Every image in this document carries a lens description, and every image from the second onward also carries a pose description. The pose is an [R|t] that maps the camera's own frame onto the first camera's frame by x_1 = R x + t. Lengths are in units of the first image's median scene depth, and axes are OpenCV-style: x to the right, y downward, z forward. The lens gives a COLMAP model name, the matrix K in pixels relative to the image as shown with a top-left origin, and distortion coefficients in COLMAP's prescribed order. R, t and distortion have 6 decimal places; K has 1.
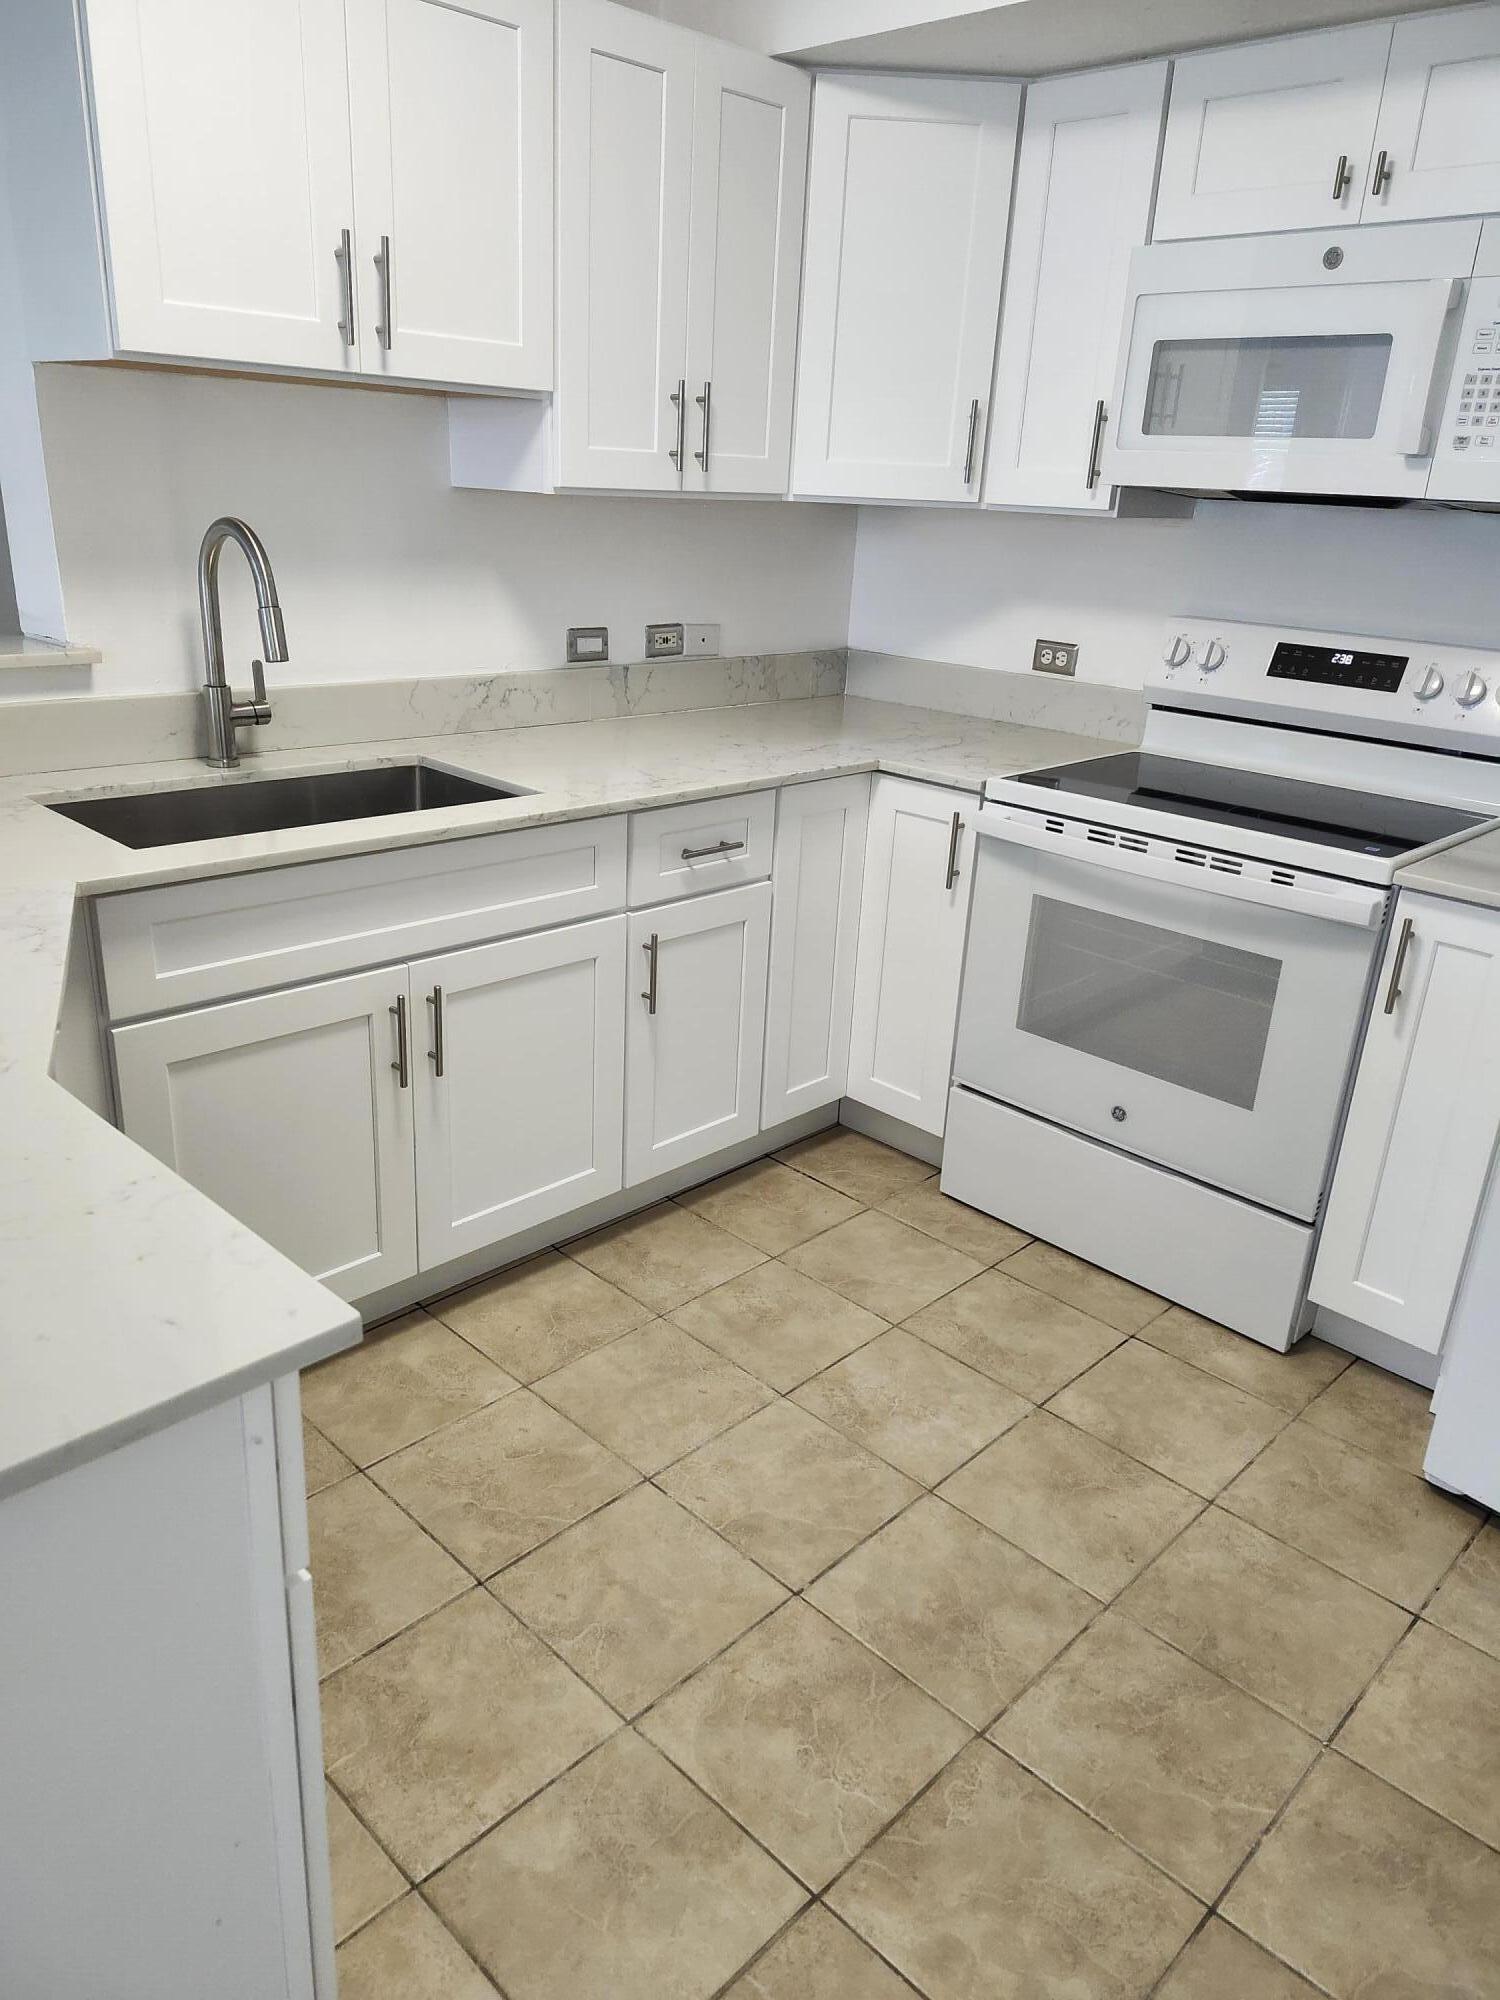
lens RADIAL K [[1378.9, 0, 730.9], [0, 1378.9, 1001.3], [0, 0, 1]] dist [0.127622, -0.165841]
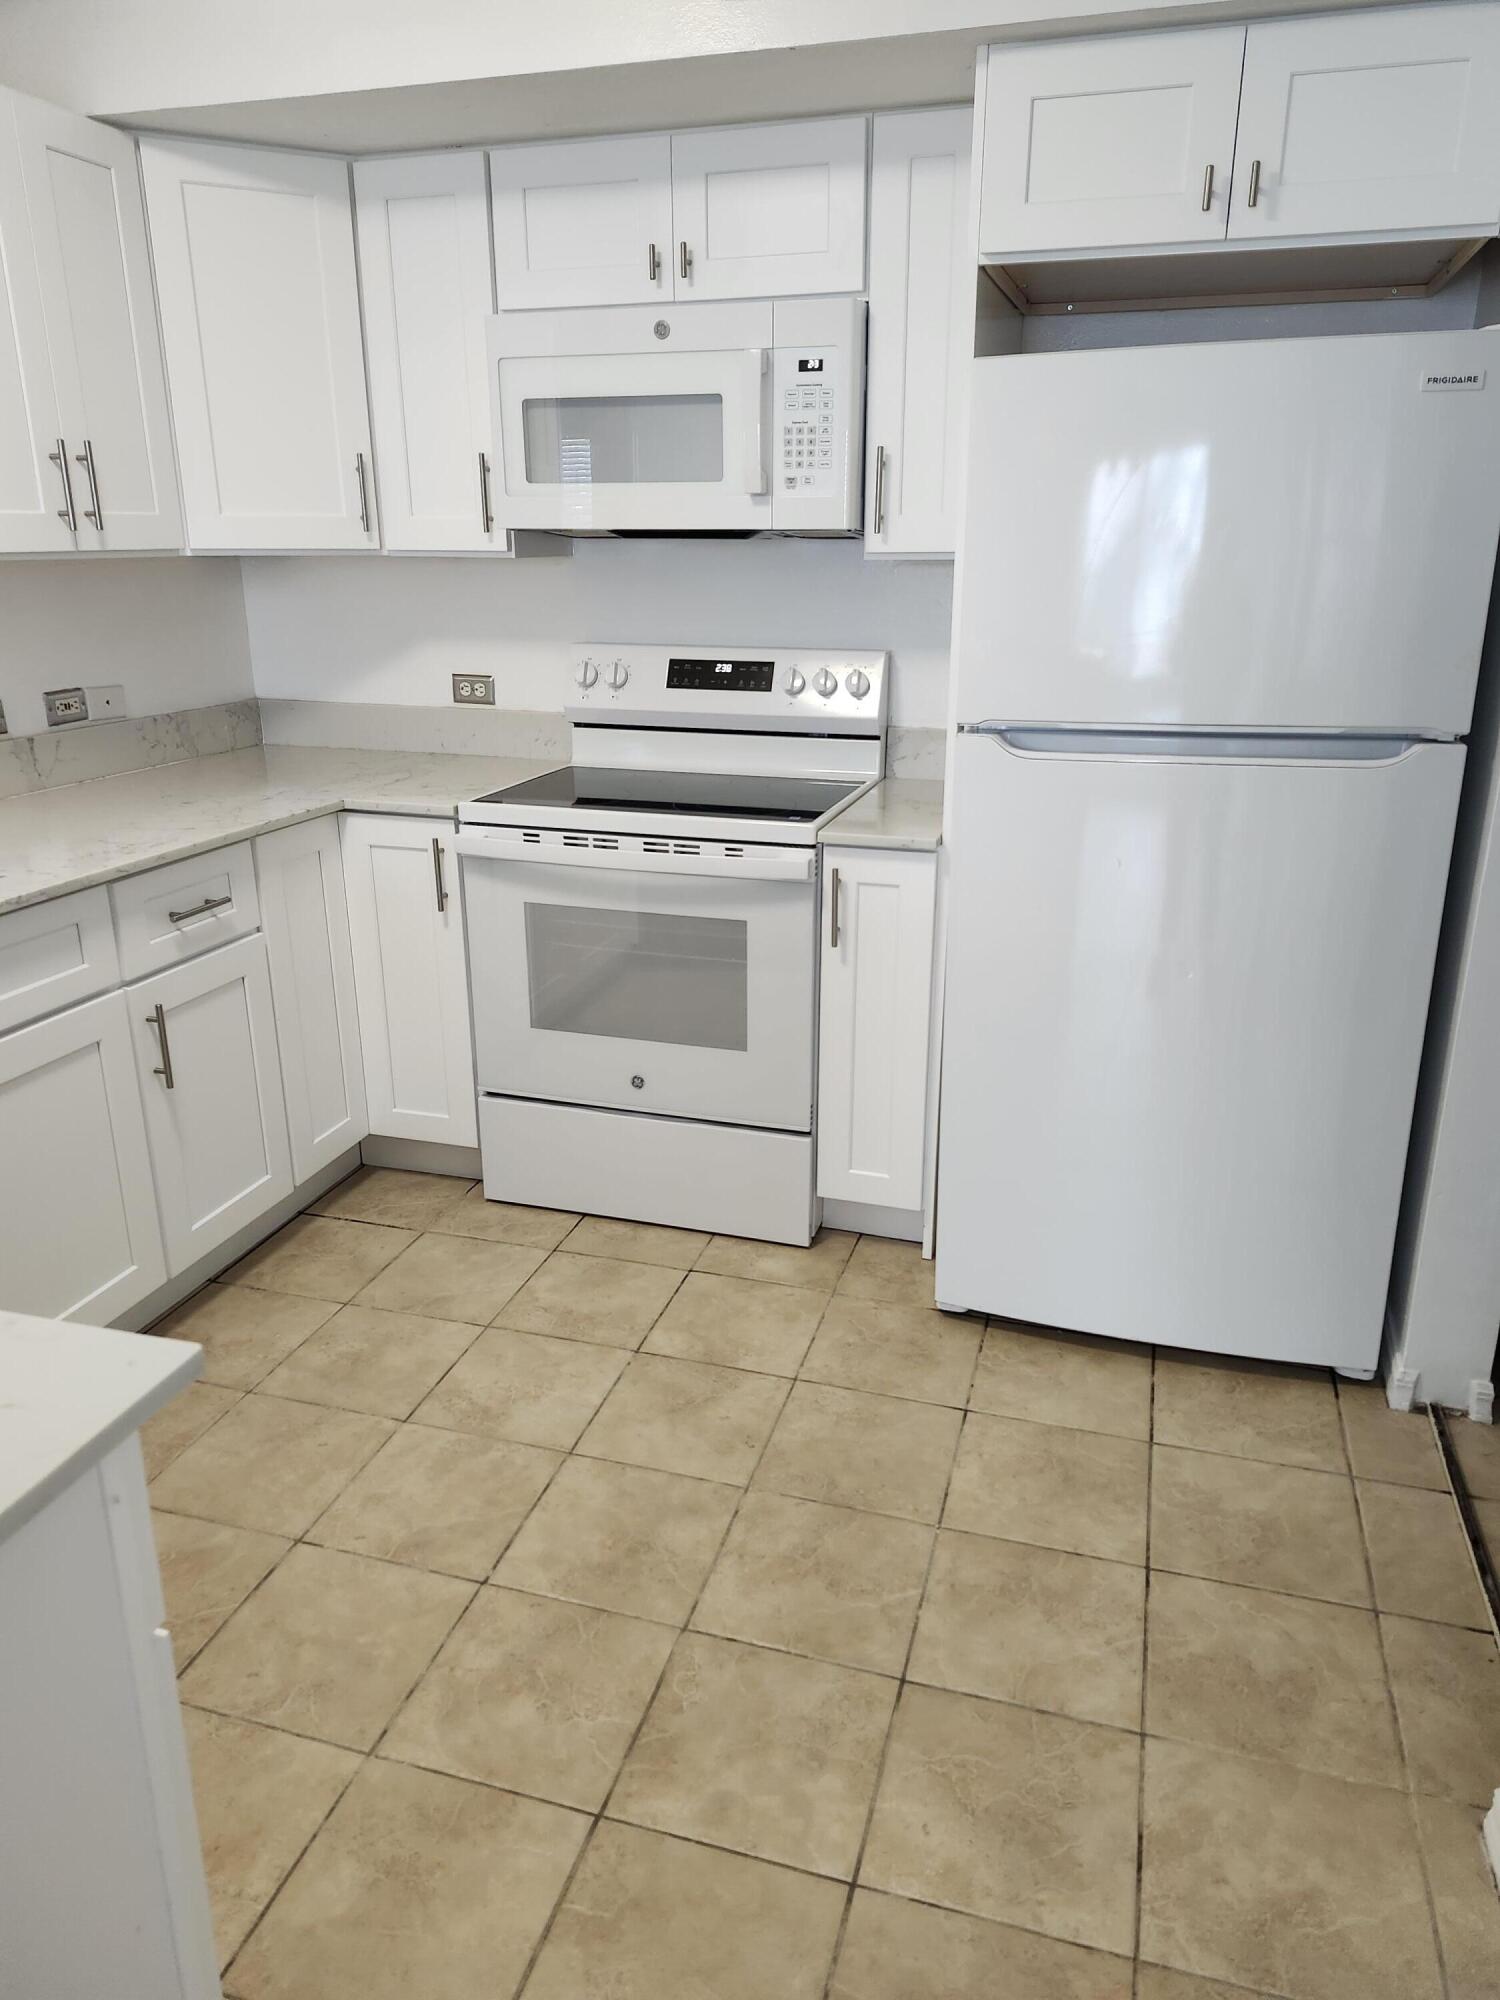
lens RADIAL K [[1380.2, 0, 736.6], [0, 1380.2, 995.3], [0, 0, 1]] dist [0.137664, -0.173375]
pose [[0.885468, -0.192109, 0.423132, -0.114709], [0.205816, 0.978497, 0.013554, 0.014338], [-0.416637, 0.075086, 0.905967, -0.048903]]
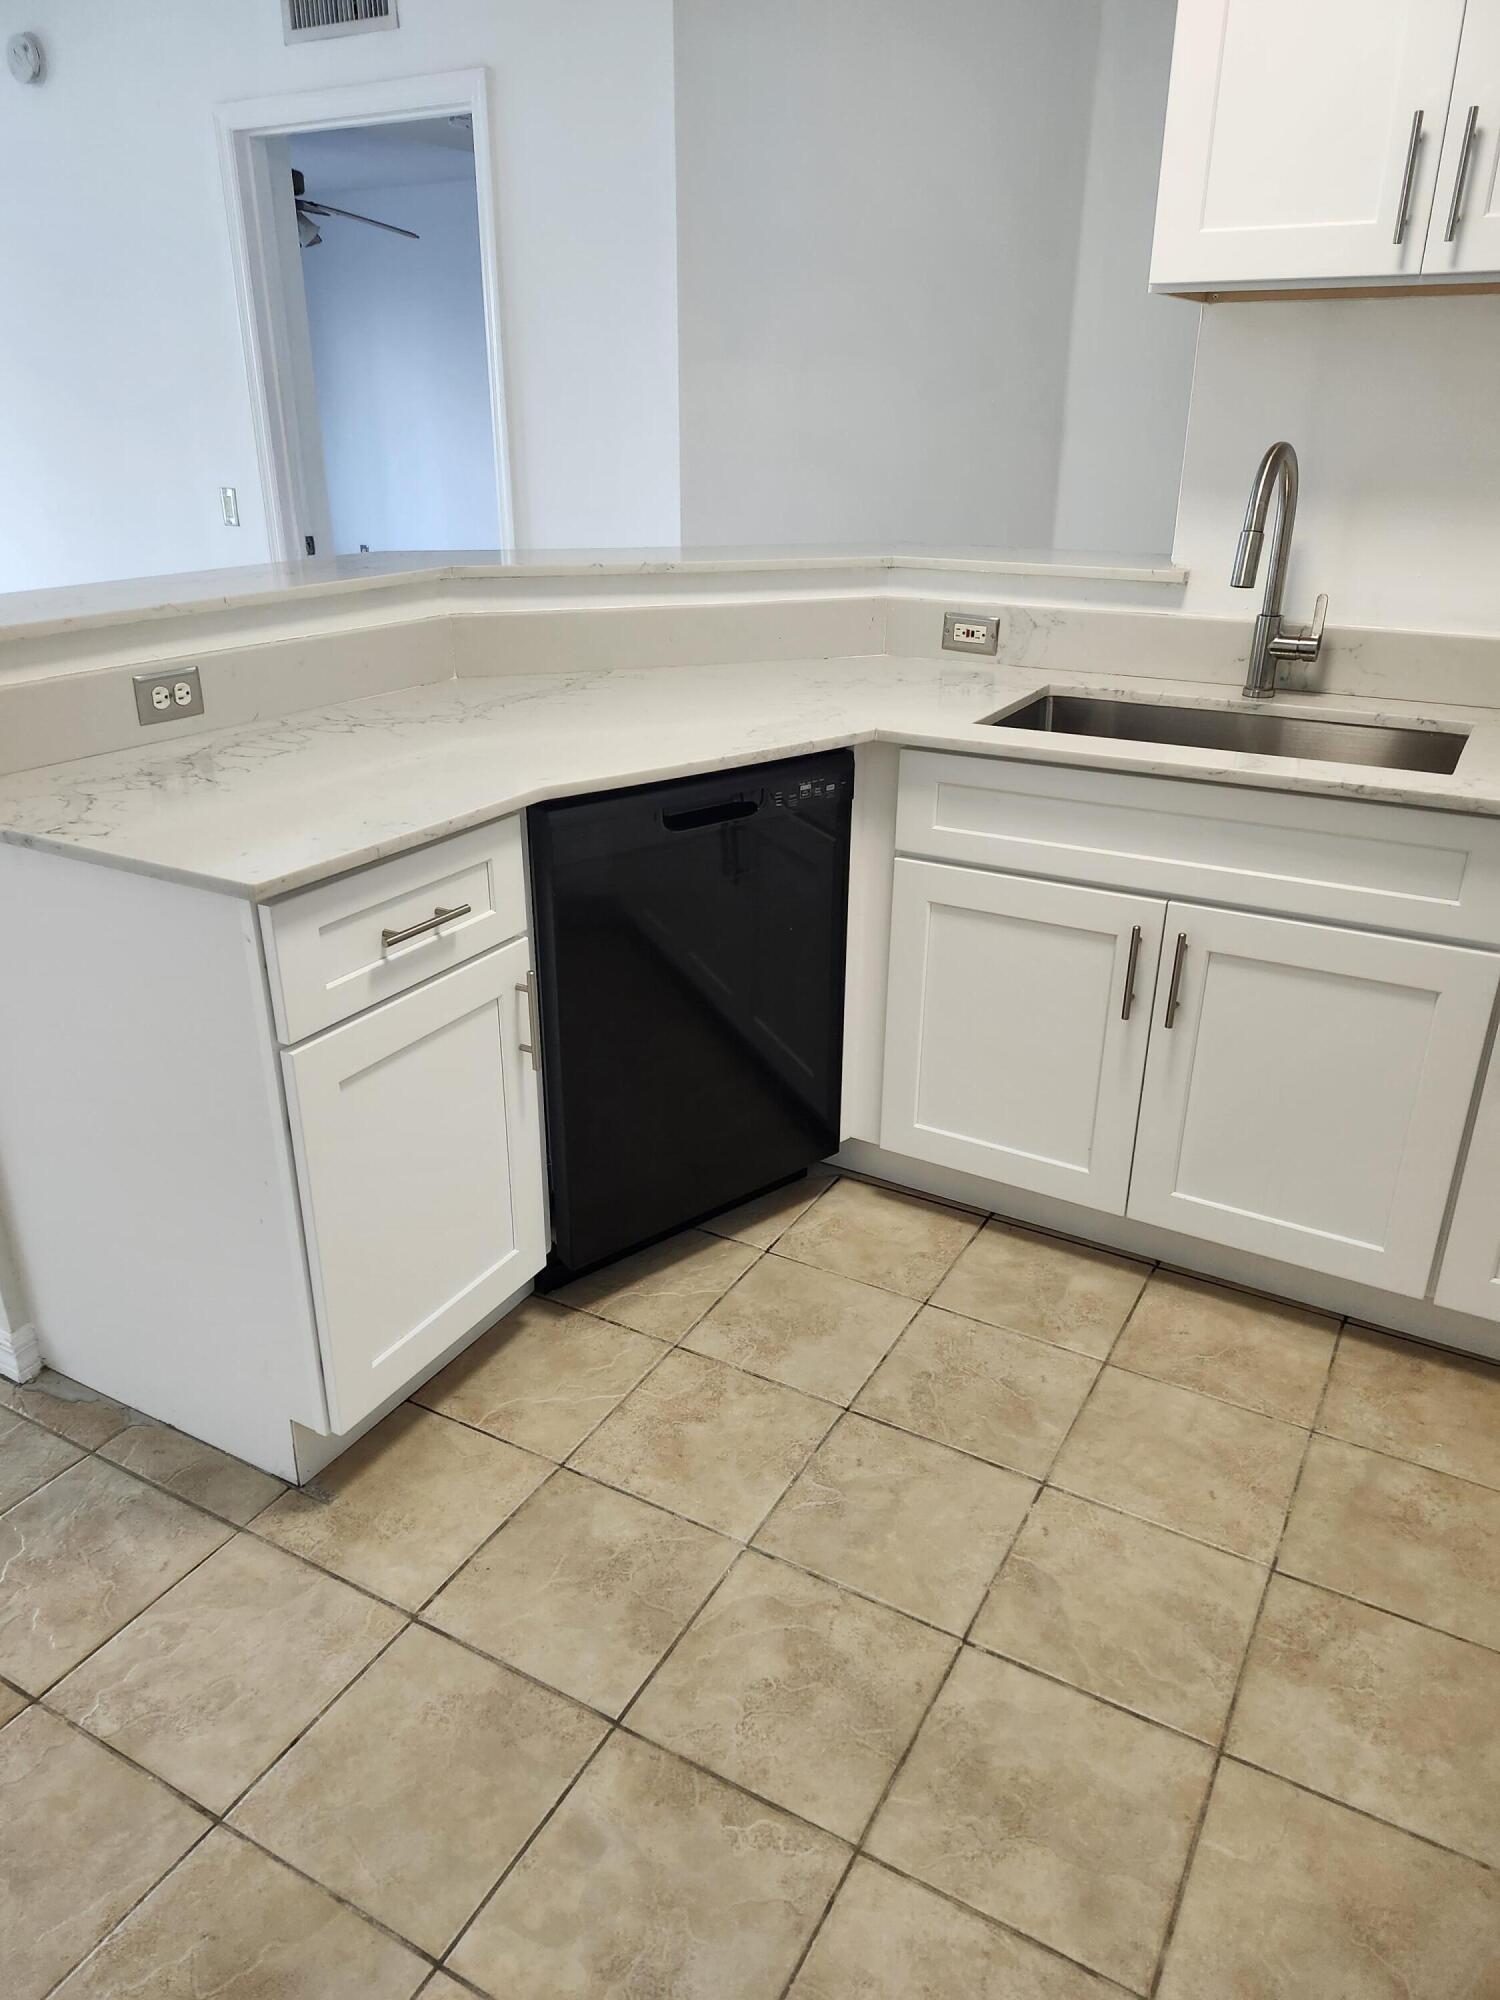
lens RADIAL K [[1376.5, 0, 739.2], [0, 1376.5, 1000.0], [0, 0, 1]] dist [0.087016, -0.091306]
pose [[0.258659, 0.339301, -0.904417, 0.524793], [-0.332208, 0.910415, 0.246541, -0.092368], [0.907047, 0.236685, 0.348205, 0.363866]]
